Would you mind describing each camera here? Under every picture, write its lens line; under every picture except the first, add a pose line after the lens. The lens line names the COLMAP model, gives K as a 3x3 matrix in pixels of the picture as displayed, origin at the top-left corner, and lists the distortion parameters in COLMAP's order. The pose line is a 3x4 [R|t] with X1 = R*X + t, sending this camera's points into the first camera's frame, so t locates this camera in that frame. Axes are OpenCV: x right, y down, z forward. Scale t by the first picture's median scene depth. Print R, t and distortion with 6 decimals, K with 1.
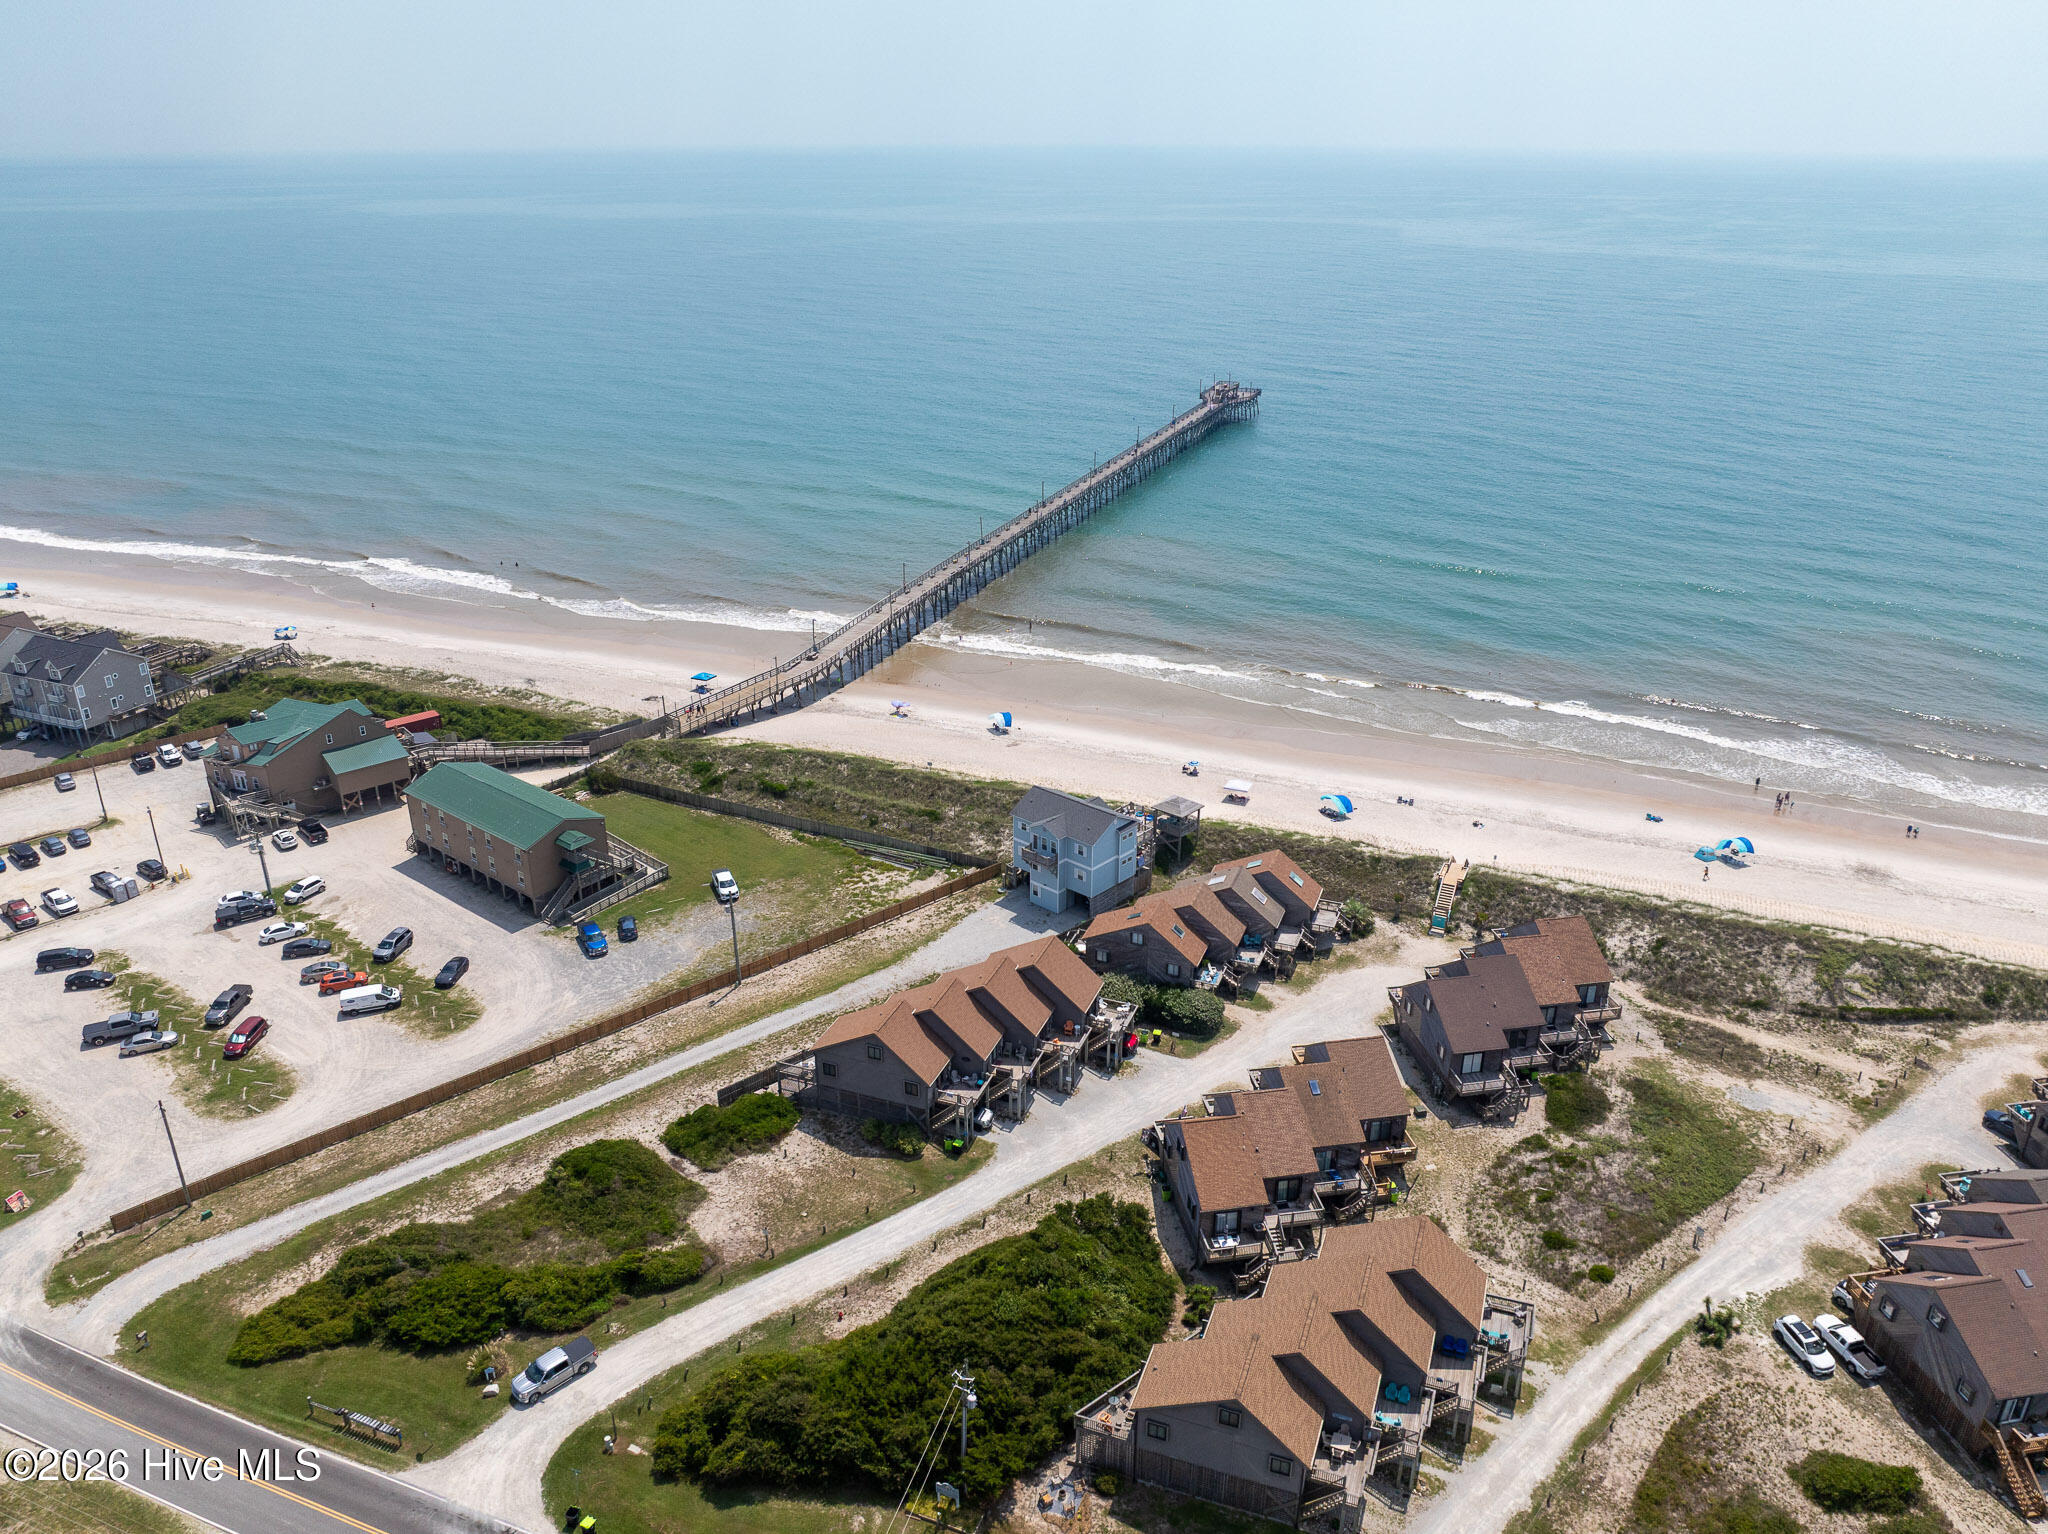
lens RADIAL K [[1463.0, 0, 1031.1], [0, 1463.0, 751.8], [0, 0, 1]] dist [-0.037986, -0.000317]
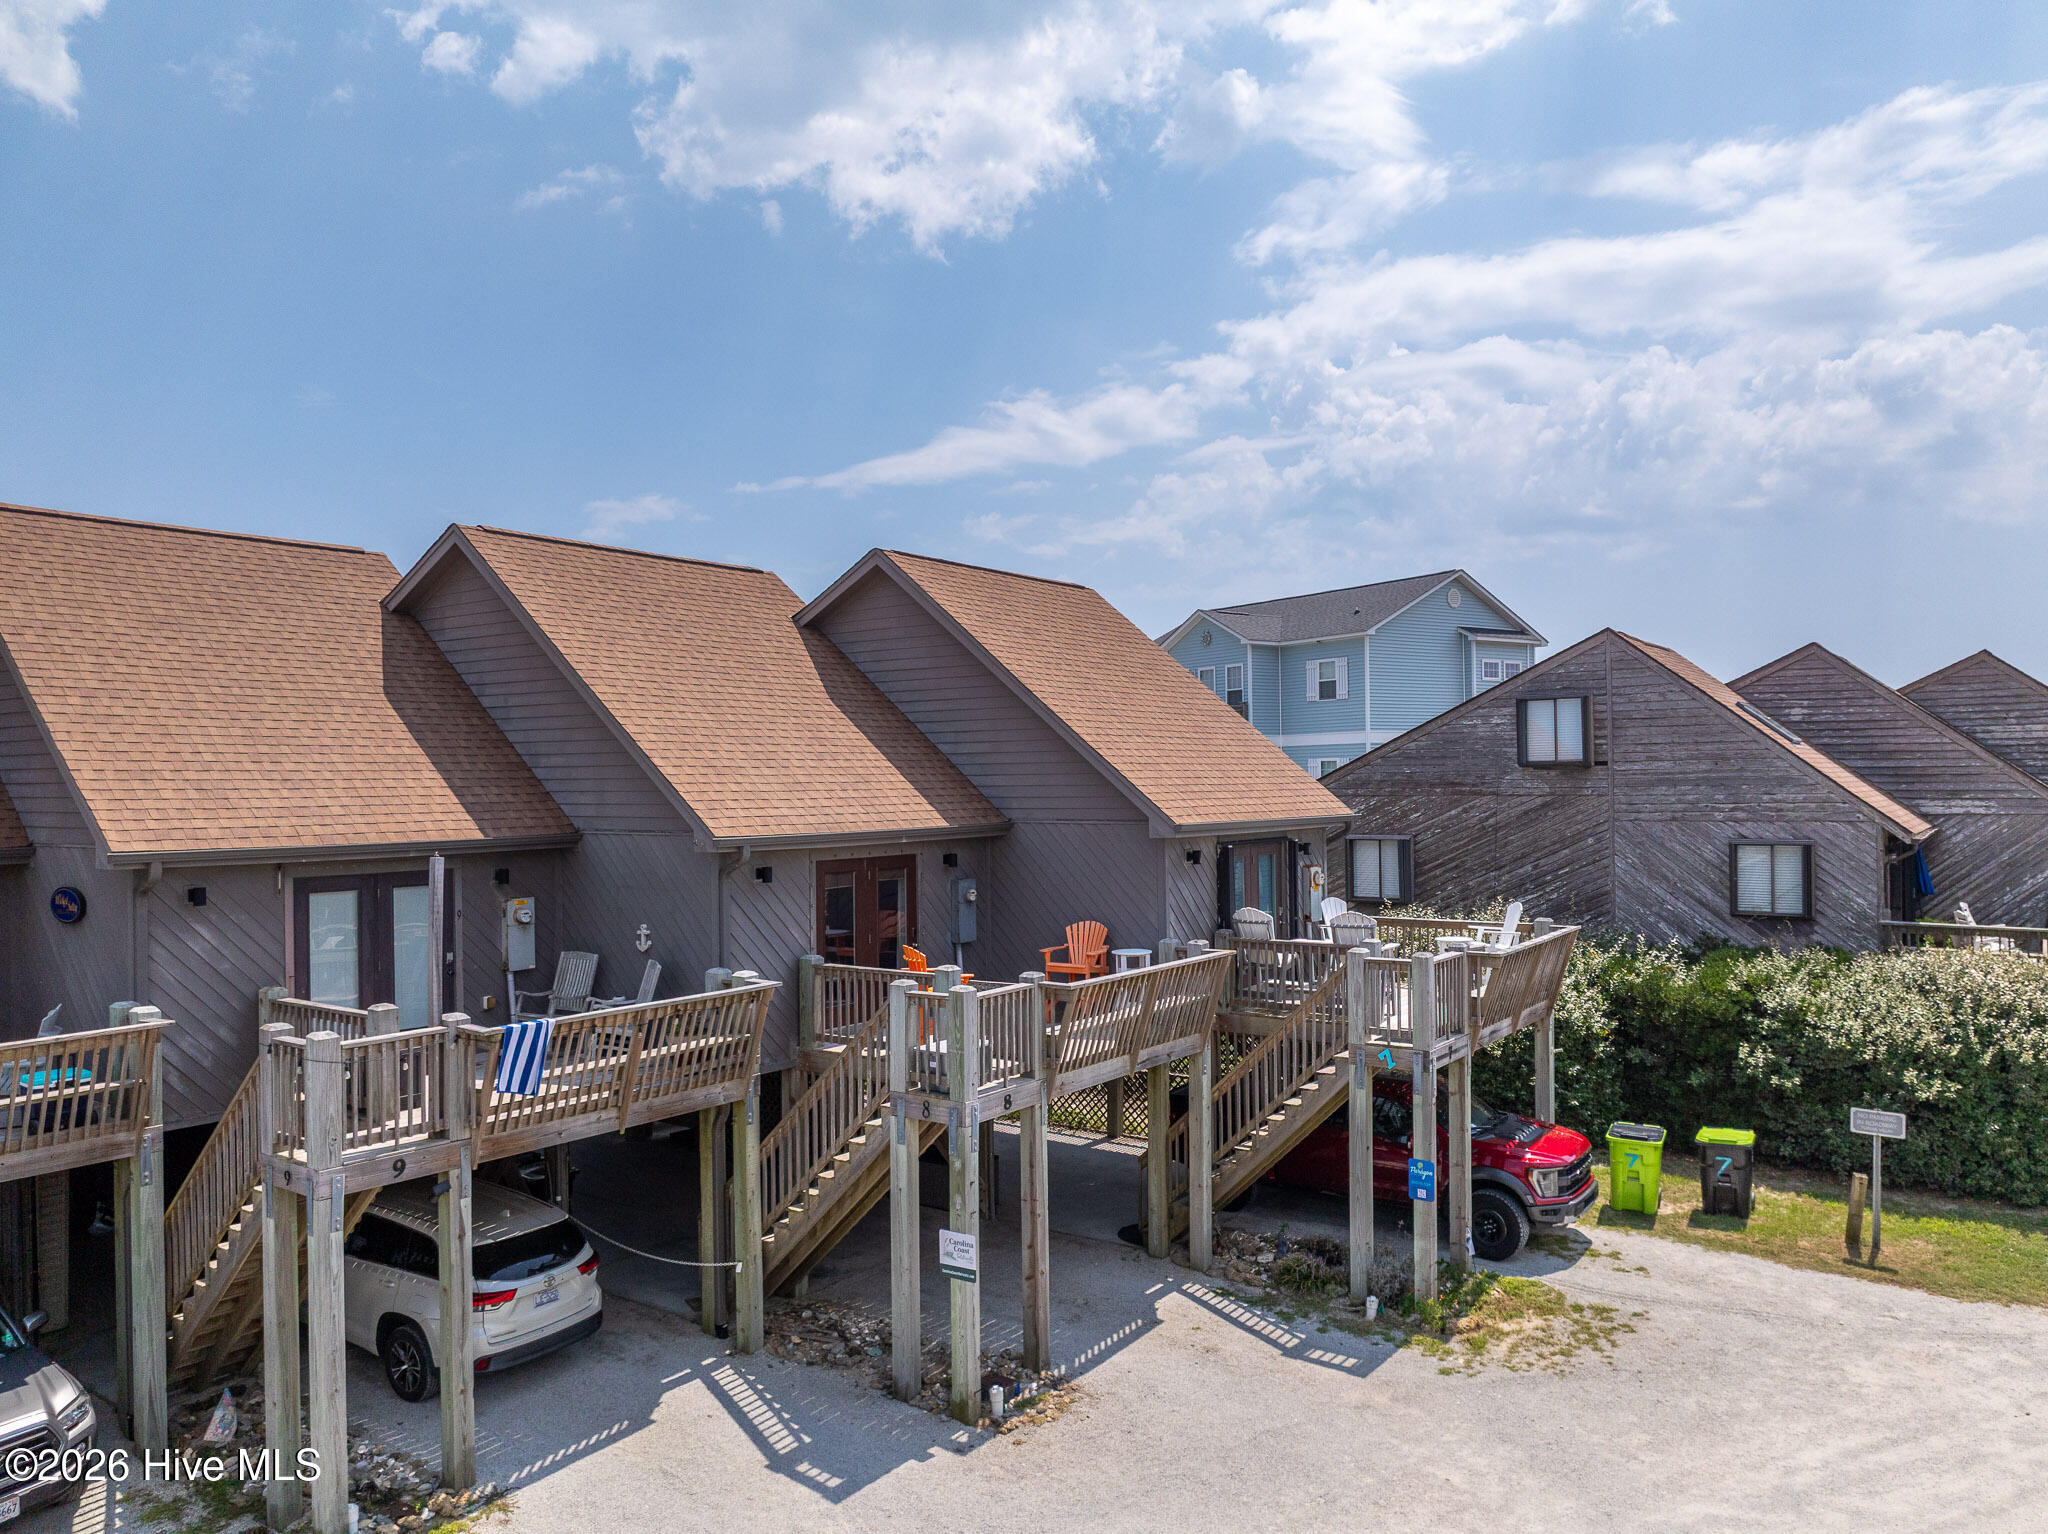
lens RADIAL K [[1463.0, 0, 1031.1], [0, 1463.0, 751.8], [0, 0, 1]] dist [-0.037986, -0.000317]
pose [[0.968056, -0.013188, -0.250385, 0.058524], [-0.091470, 0.911217, -0.401643, 0.233496], [0.233452, 0.411716, 0.880903, 0.880073]]
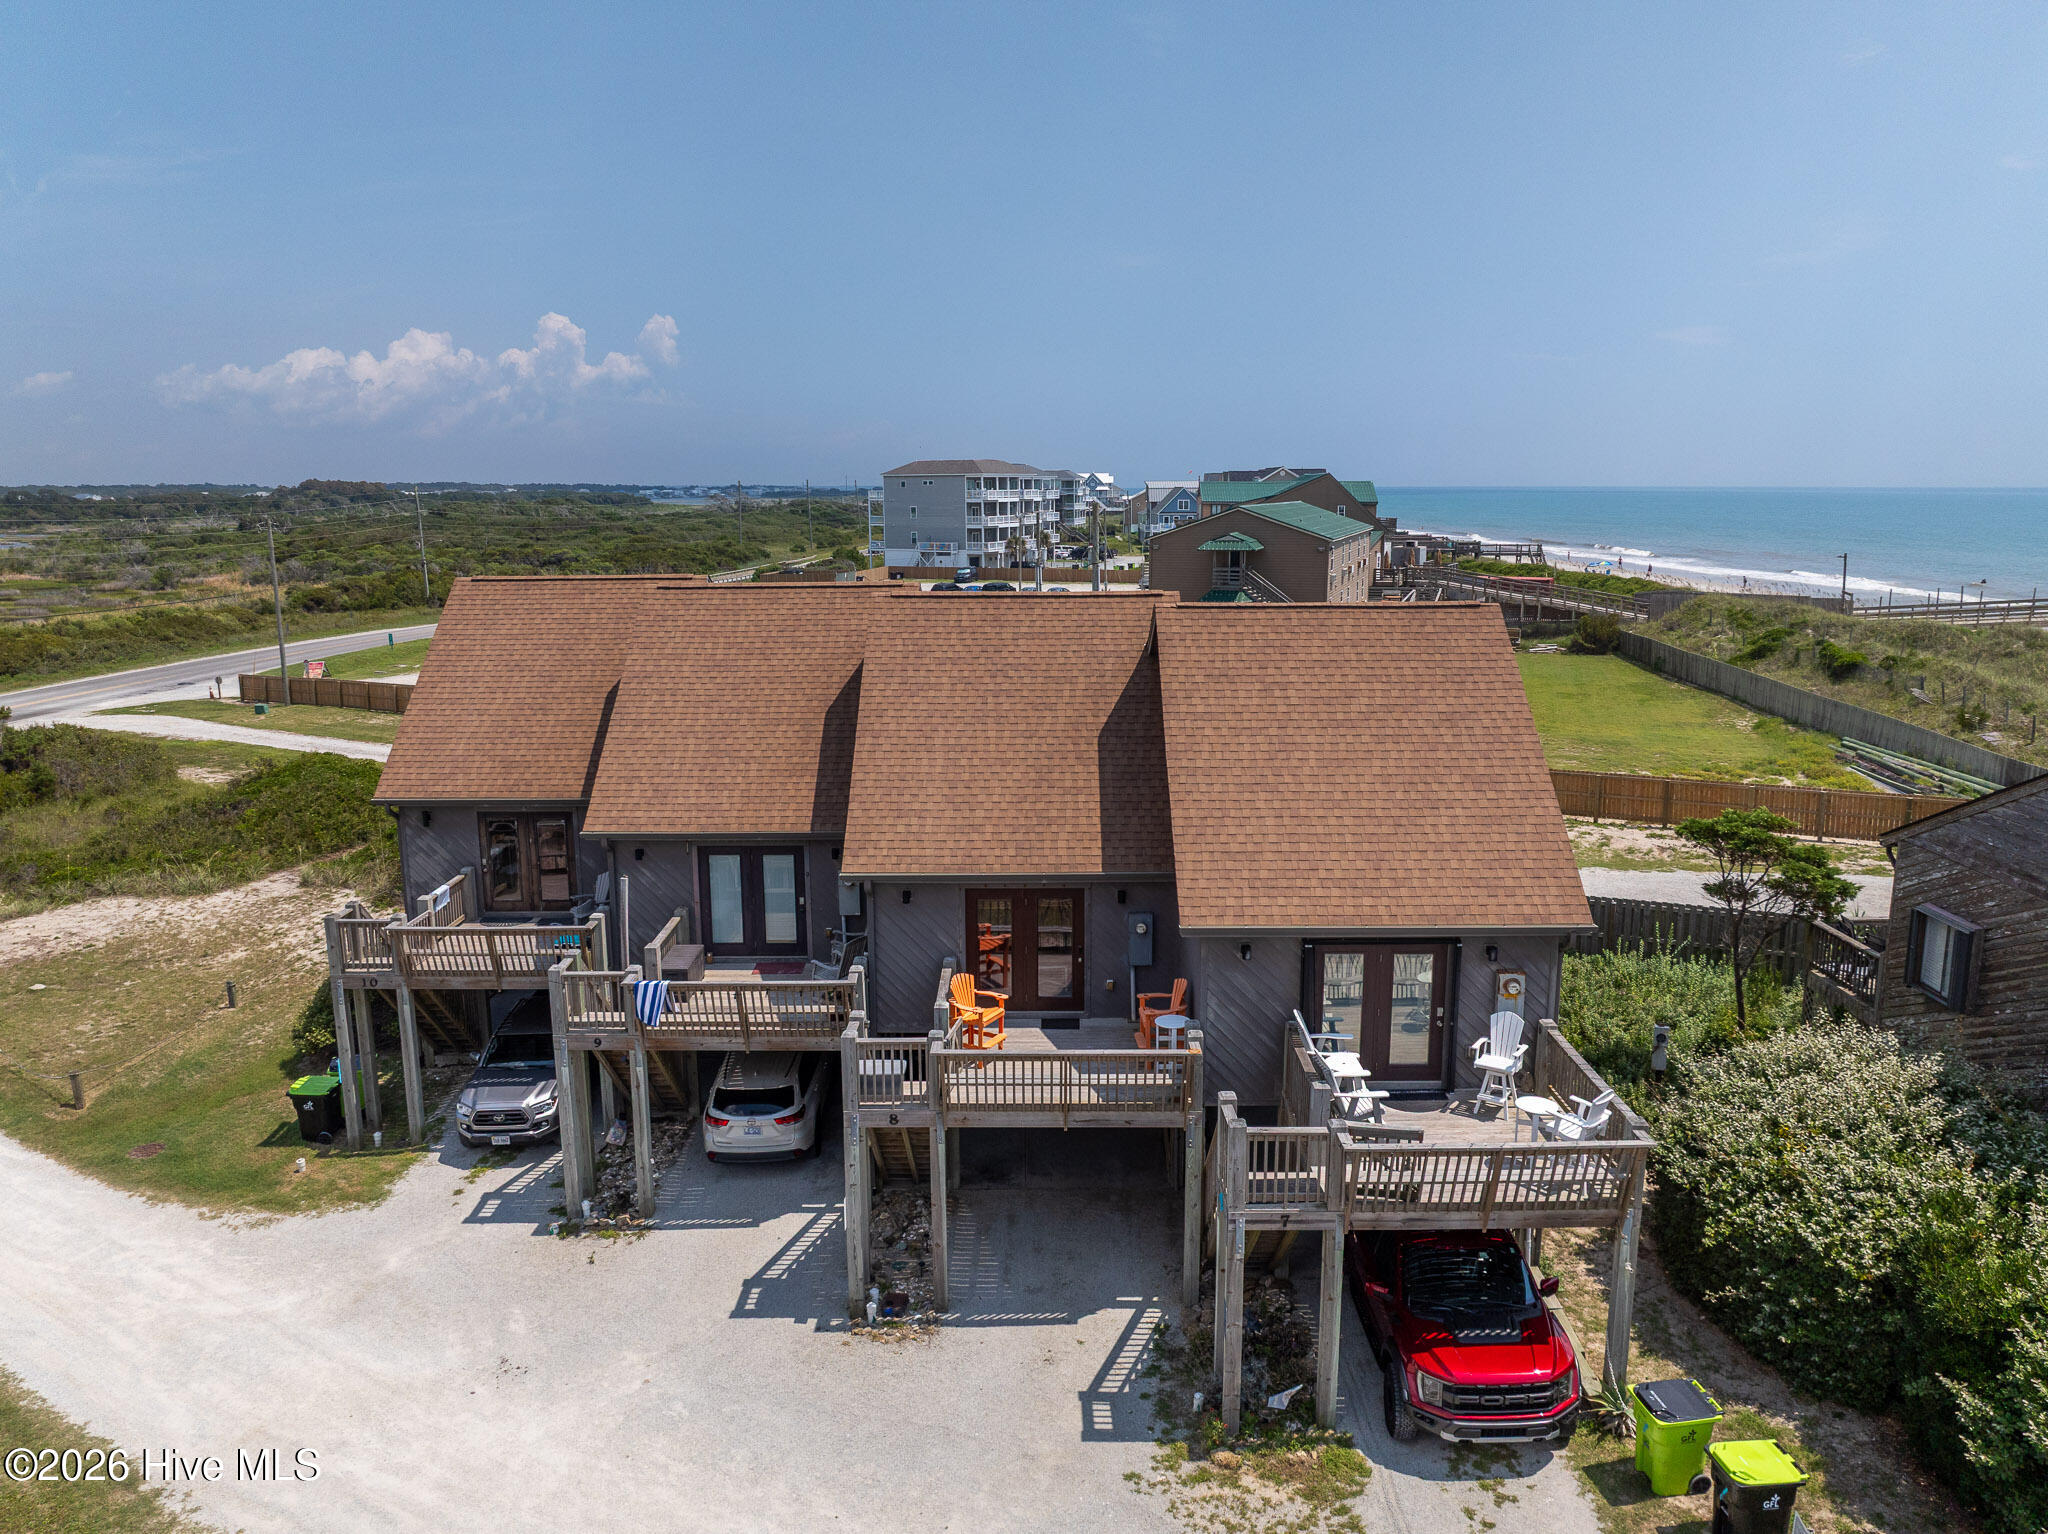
lens RADIAL K [[1463.0, 0, 1031.1], [0, 1463.0, 751.8], [0, 0, 1]] dist [-0.037986, -0.000317]
pose [[0.351950, 0.169777, -0.920493, 0.173675], [-0.367994, 0.929321, 0.030704, 0.163610], [0.860646, 0.327929, 0.389551, 0.932702]]
